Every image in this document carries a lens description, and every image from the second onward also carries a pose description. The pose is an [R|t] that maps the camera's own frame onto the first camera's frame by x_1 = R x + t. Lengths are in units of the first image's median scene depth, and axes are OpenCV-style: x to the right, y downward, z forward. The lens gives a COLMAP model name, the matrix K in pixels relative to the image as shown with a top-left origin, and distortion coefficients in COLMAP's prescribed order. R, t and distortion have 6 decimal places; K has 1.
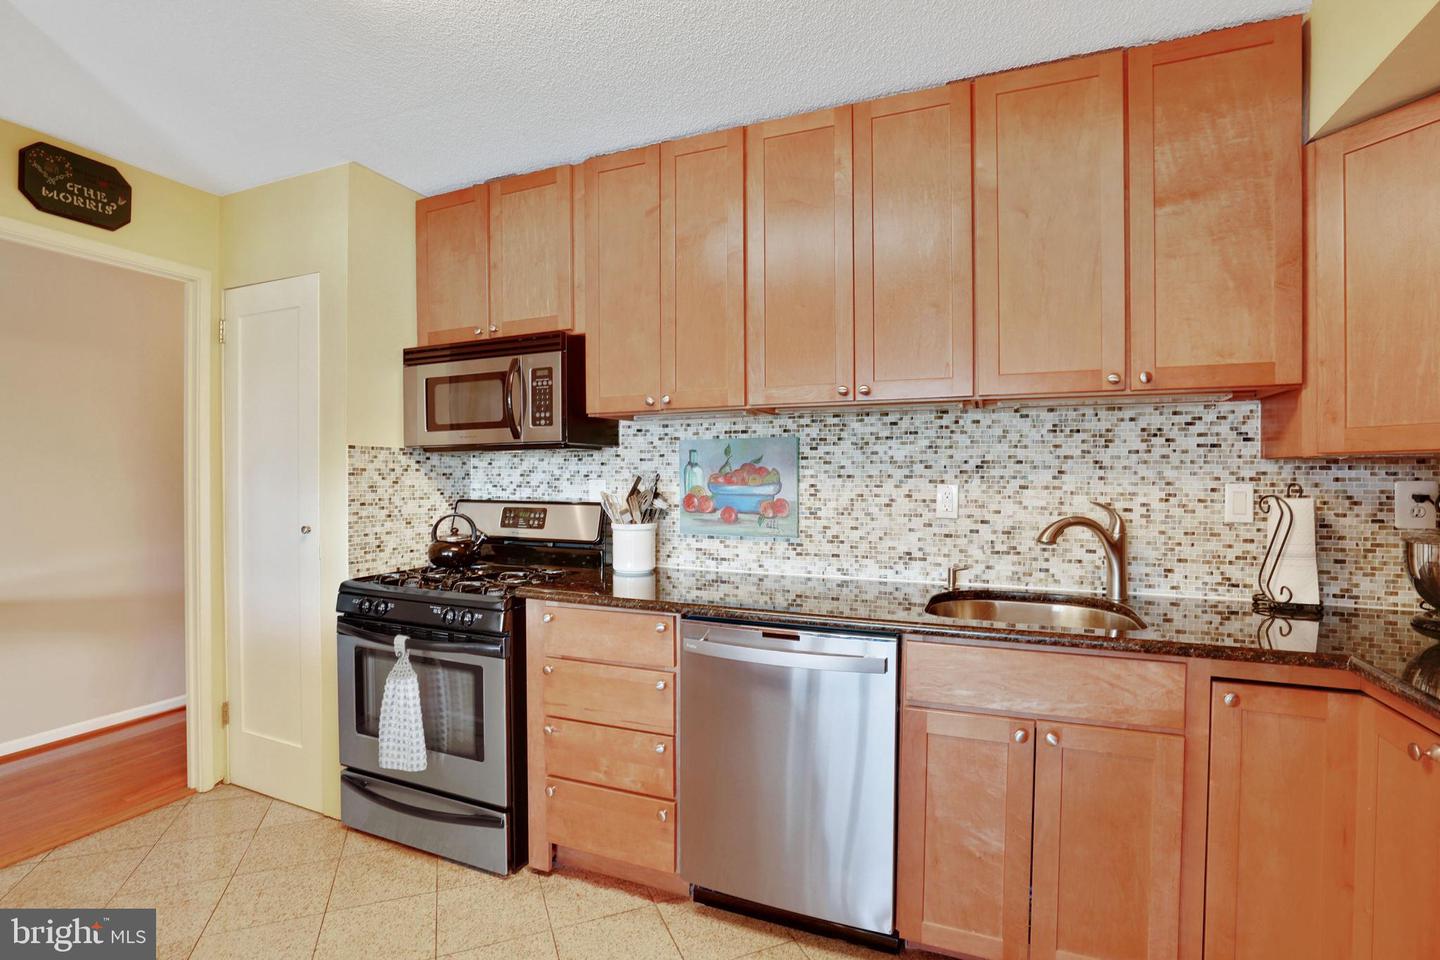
lens RADIAL K [[677.3, 0, 735.4], [0, 677.3, 475.4], [0, 0, 1]] dist [-0.037961, 0.011878]
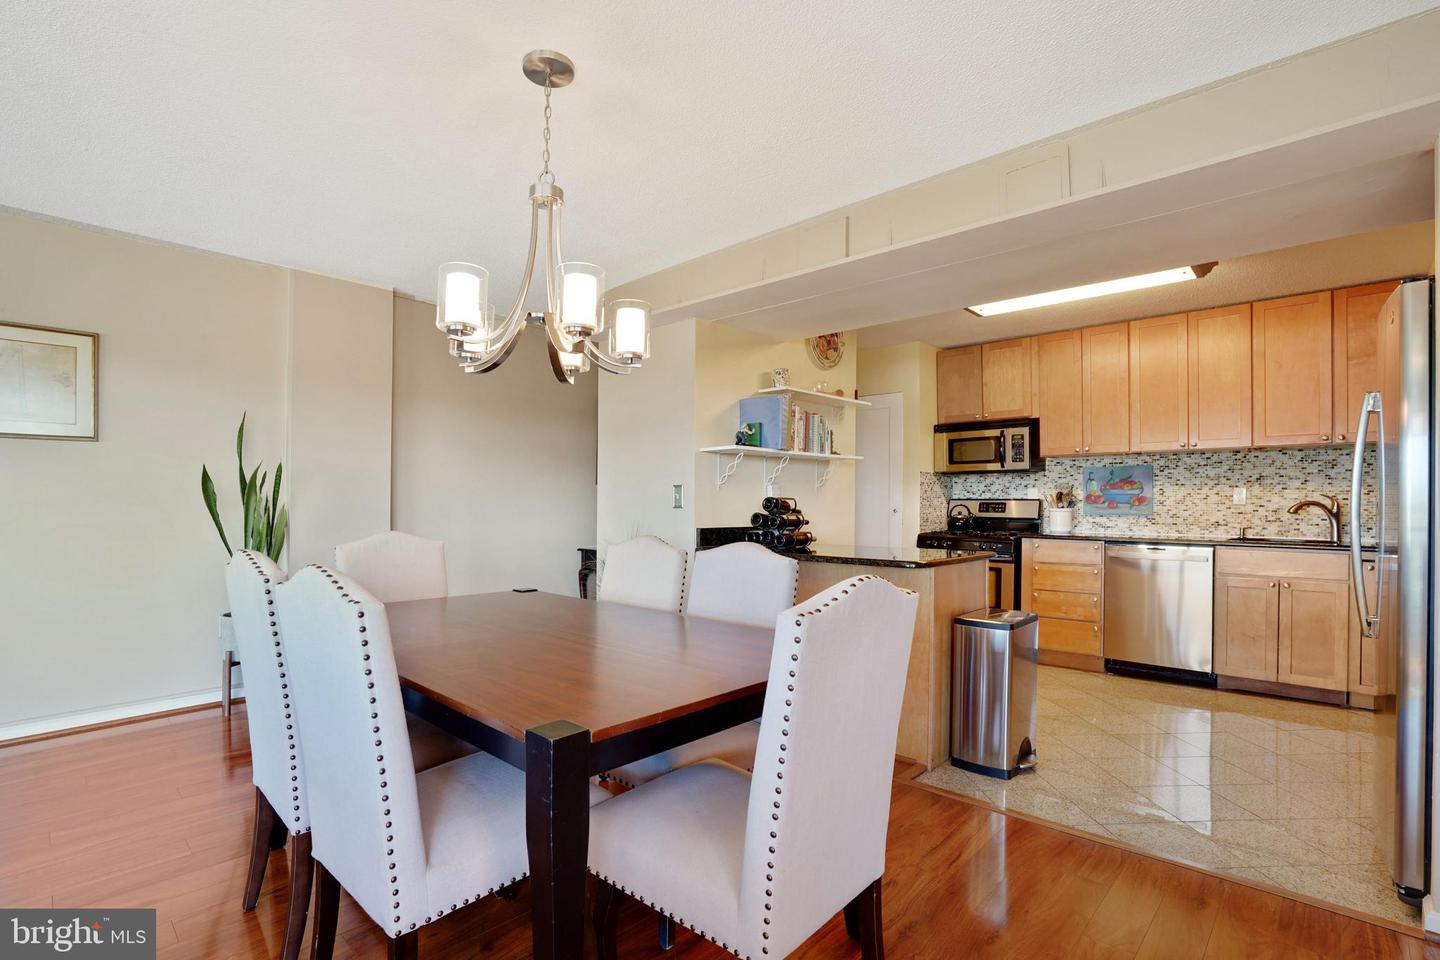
lens RADIAL K [[677.3, 0, 729.2], [0, 677.3, 493.5], [0, 0, 1]] dist [-0.037961, 0.011878]
pose [[0.935401, -0.001091, -0.353586, -0.403491], [-0.003380, 0.999922, -0.012025, 0.058188], [0.353572, 0.012443, 0.935325, -1.373249]]
